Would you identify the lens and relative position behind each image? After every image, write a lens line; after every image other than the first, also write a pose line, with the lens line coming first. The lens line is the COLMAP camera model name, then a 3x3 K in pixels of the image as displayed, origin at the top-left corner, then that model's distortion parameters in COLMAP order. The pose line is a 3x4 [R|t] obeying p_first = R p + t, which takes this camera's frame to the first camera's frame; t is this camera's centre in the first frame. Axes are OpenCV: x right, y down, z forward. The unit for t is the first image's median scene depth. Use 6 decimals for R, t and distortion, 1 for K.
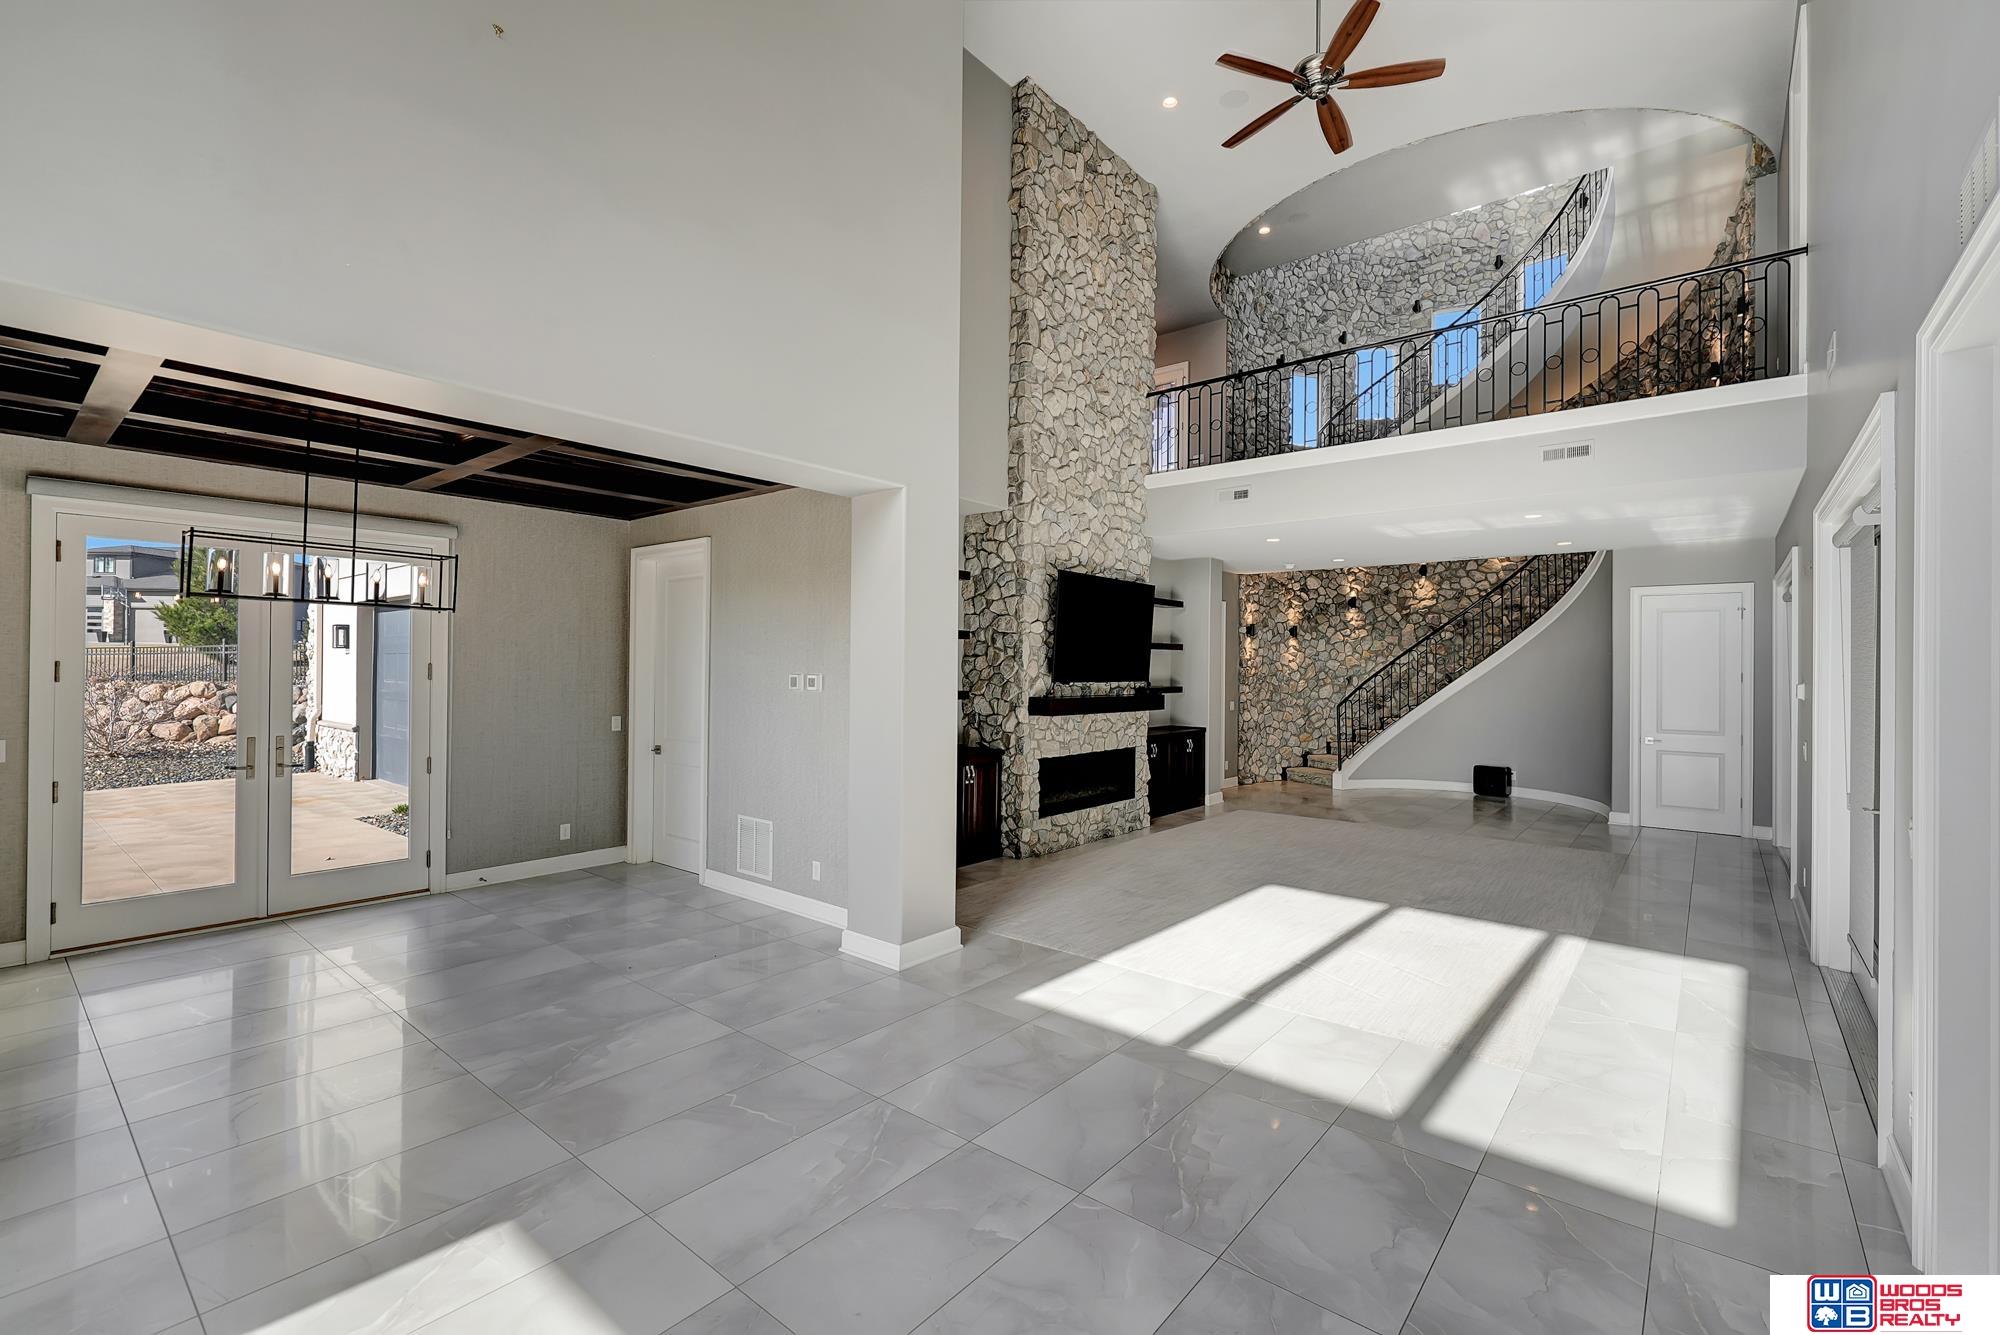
lens RADIAL K [[866.6, 0, 996.9], [0, 866.6, 663.5], [0, 0, 1]] dist [-0.005029, 0.001449]
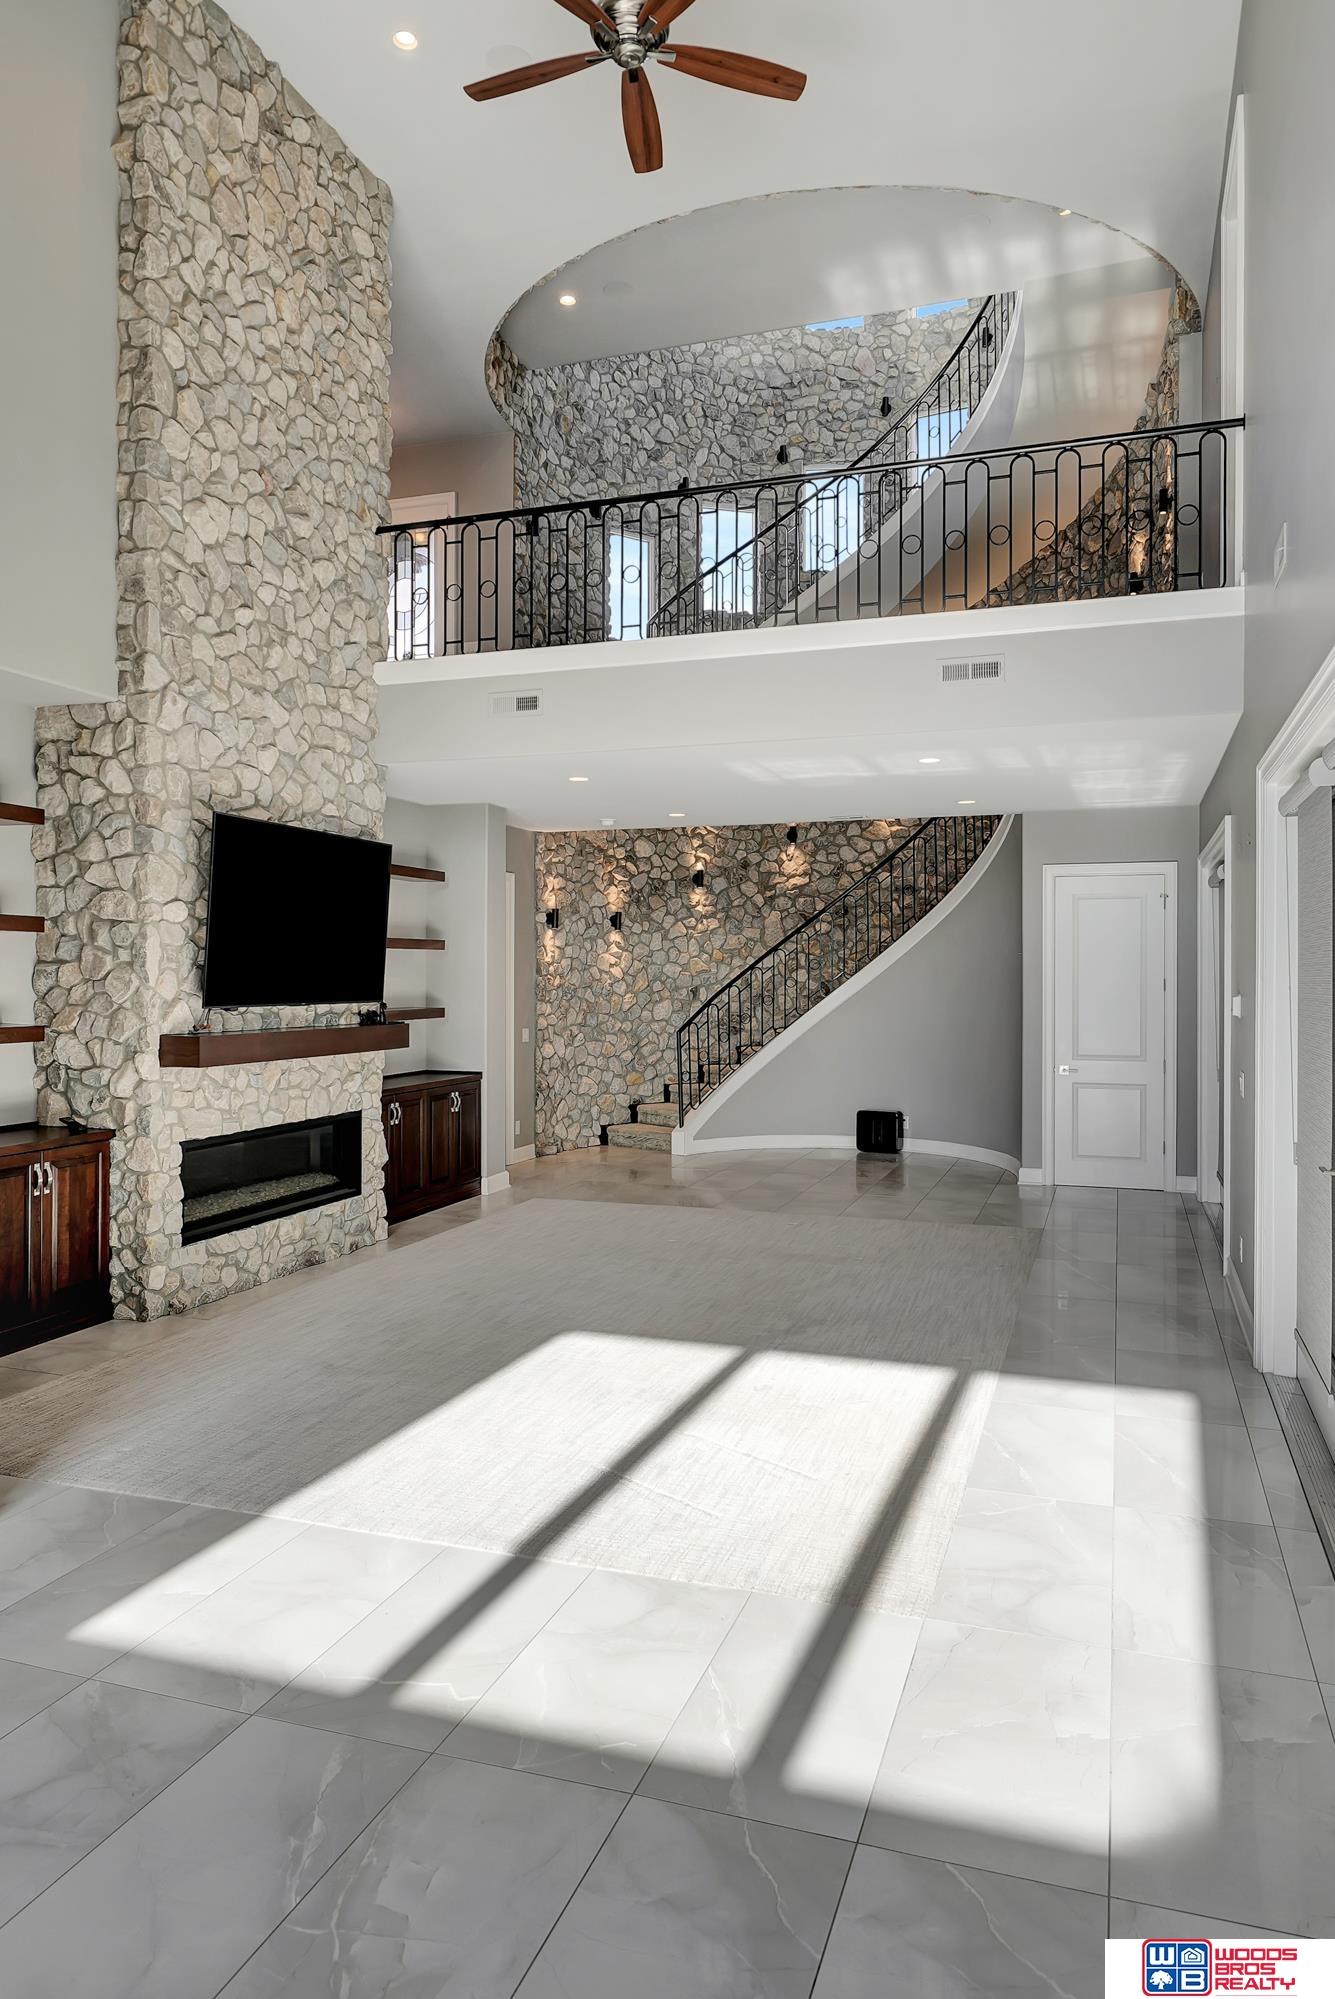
lens RADIAL K [[1305.7, 0, 677.2], [0, 1305.7, 980.8], [0, 0, 1]] dist [-0.001058, -0.001251]
pose [[0.933829, -0.009498, 0.357593, 0.044031], [0.005353, 0.999907, 0.012581, -0.005018], [-0.357679, -0.009834, 0.933793, 0.075185]]
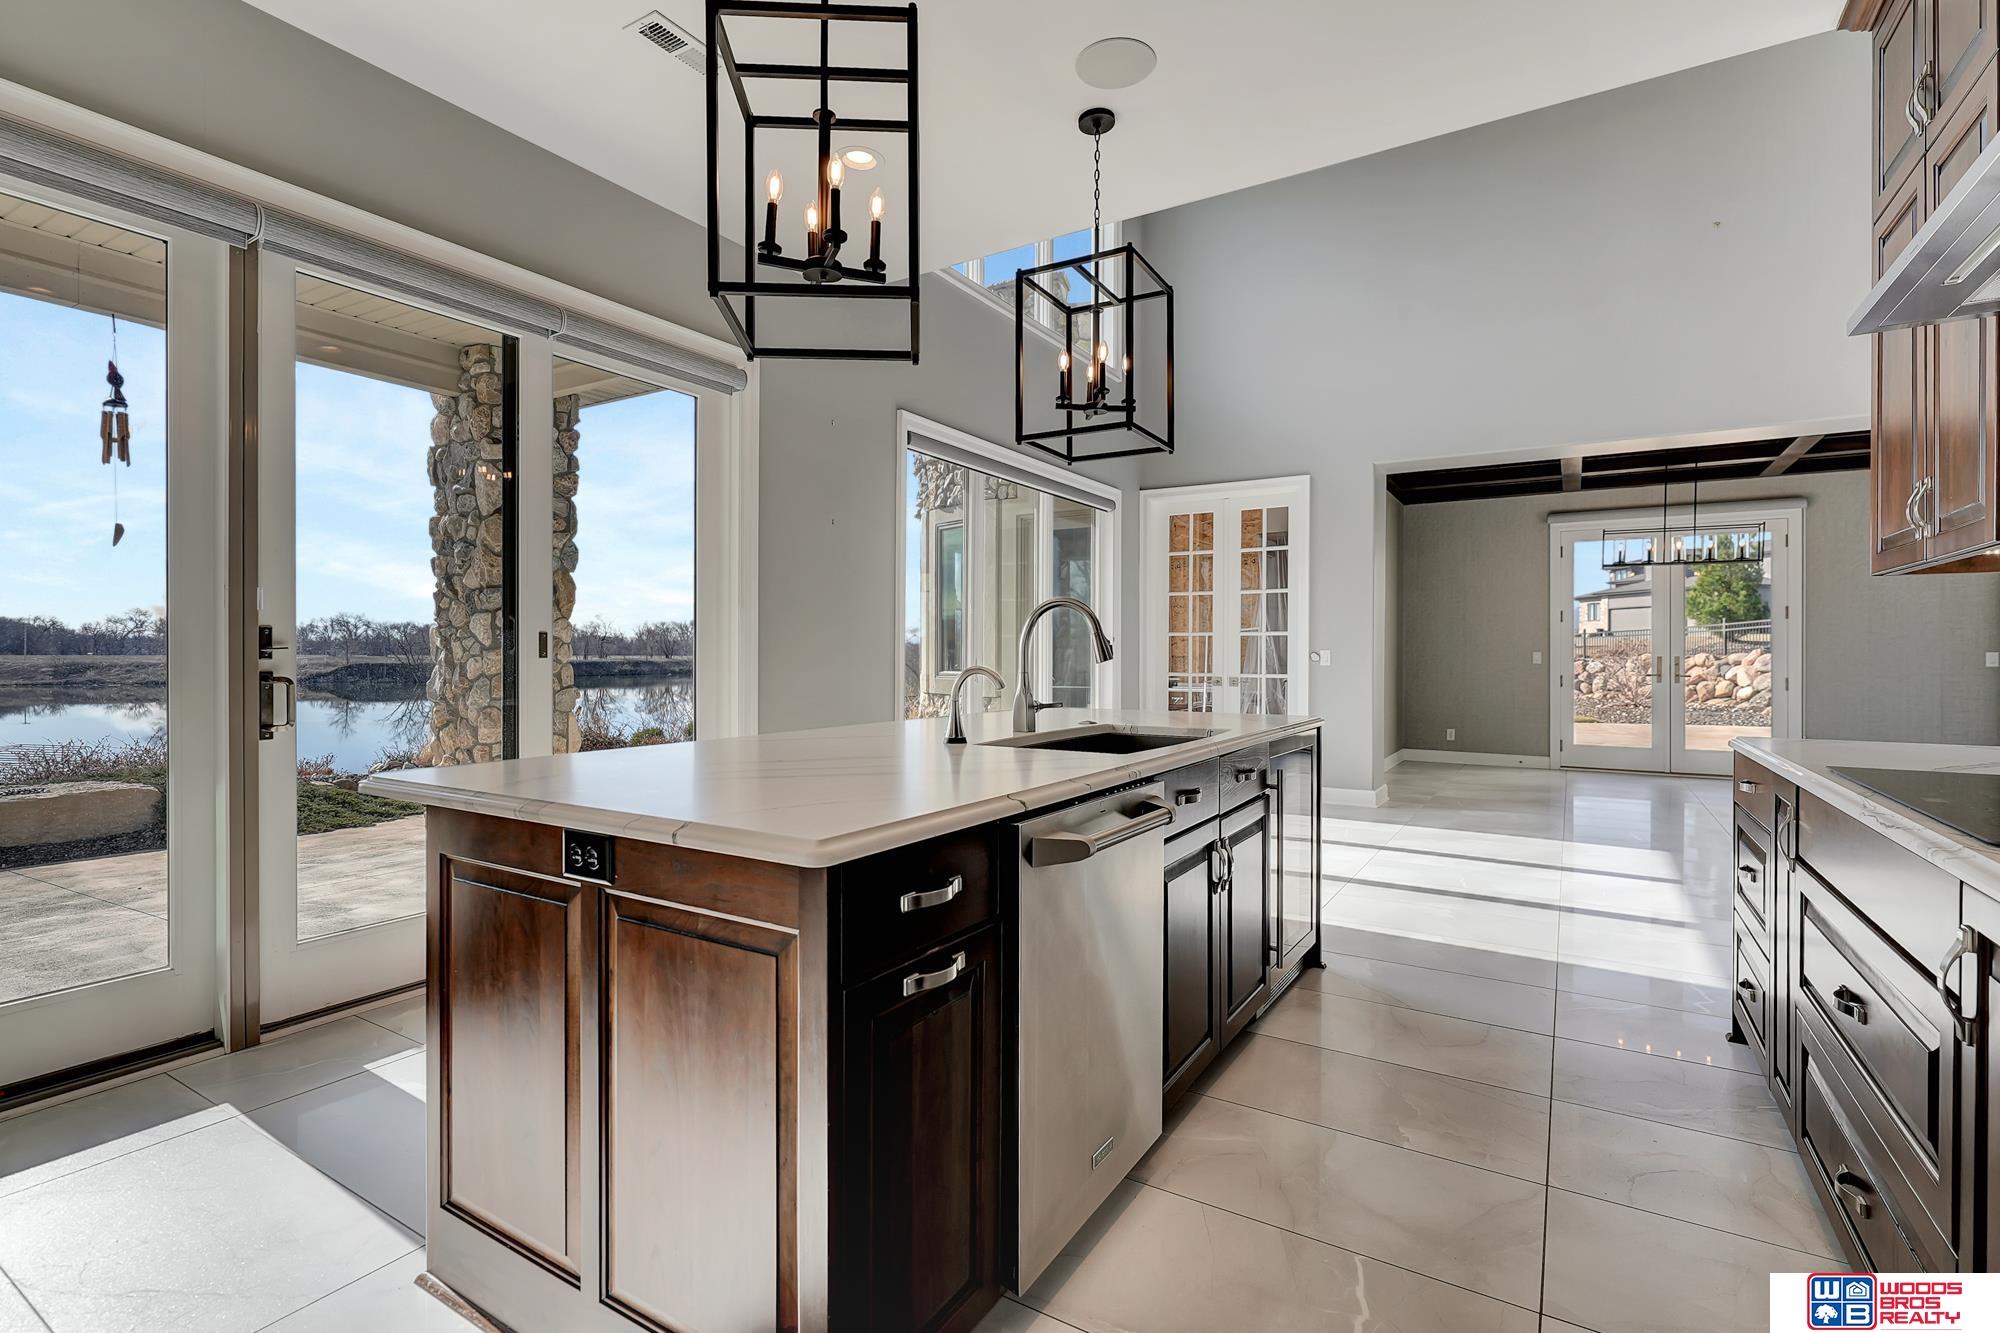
lens RADIAL K [[932.8, 0, 994.5], [0, 932.8, 652.5], [0, 0, 1]] dist [0.000238, 0.000544]
pose [[0.134665, -0.011320, -0.990827, 0.447368], [-0.000083, 0.999935, -0.011436, 0.065780], [0.990891, 0.001622, 0.134655, -0.293086]]
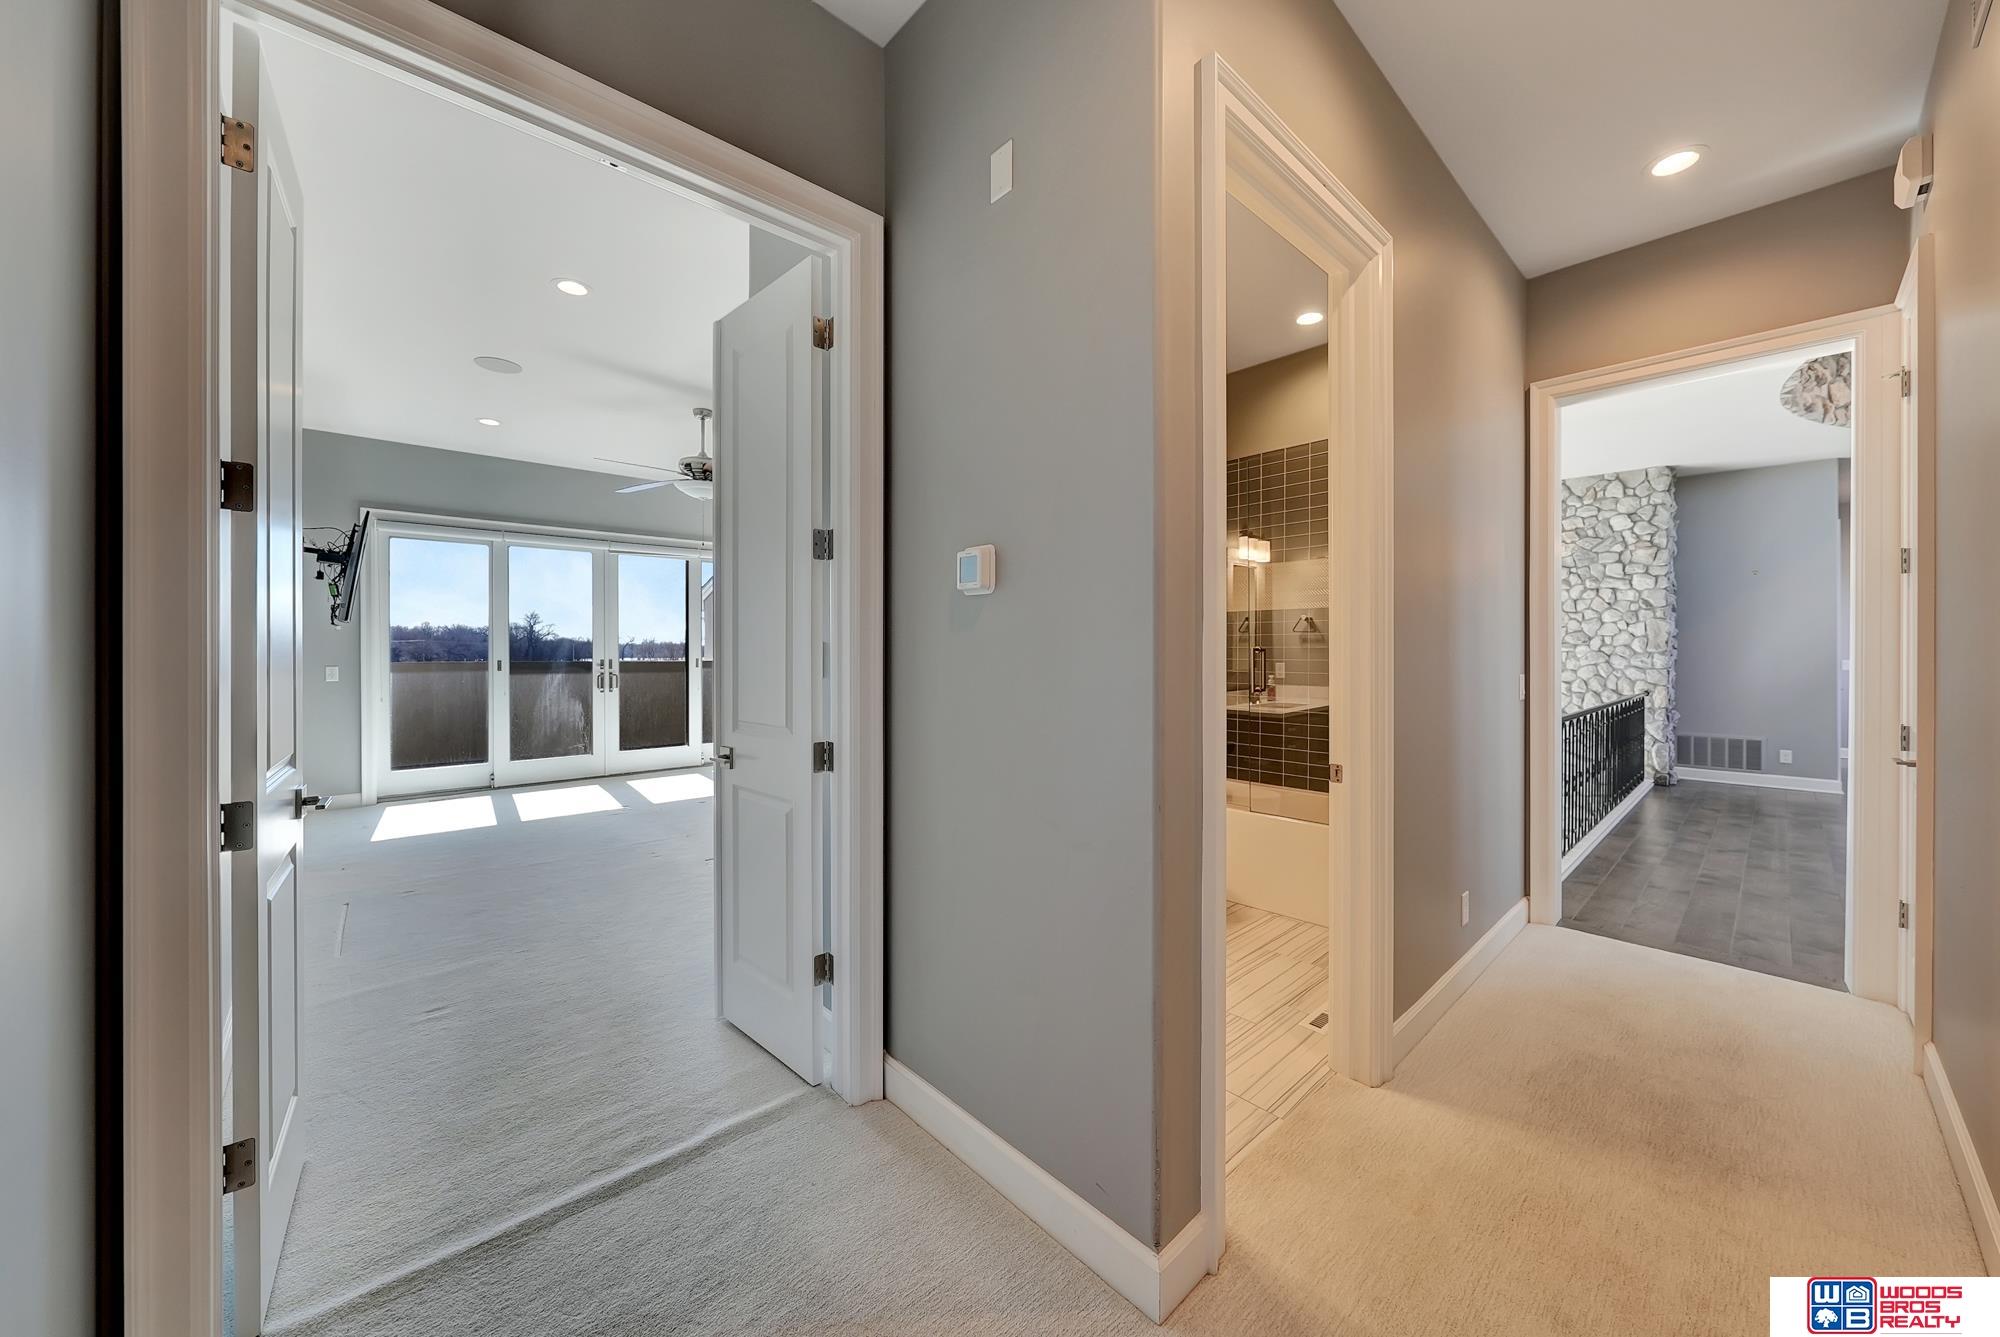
lens RADIAL K [[768.9, 0, 971.1], [0, 768.9, 660.8], [0, 0, 1]] dist [-0.001067, 0.000254]
pose [[-0.115604, -0.009366, -0.993251, 1.210499], [0.002514, 0.999950, -0.009722, -0.374419], [0.993292, -0.003621, -0.115575, 0.400959]]
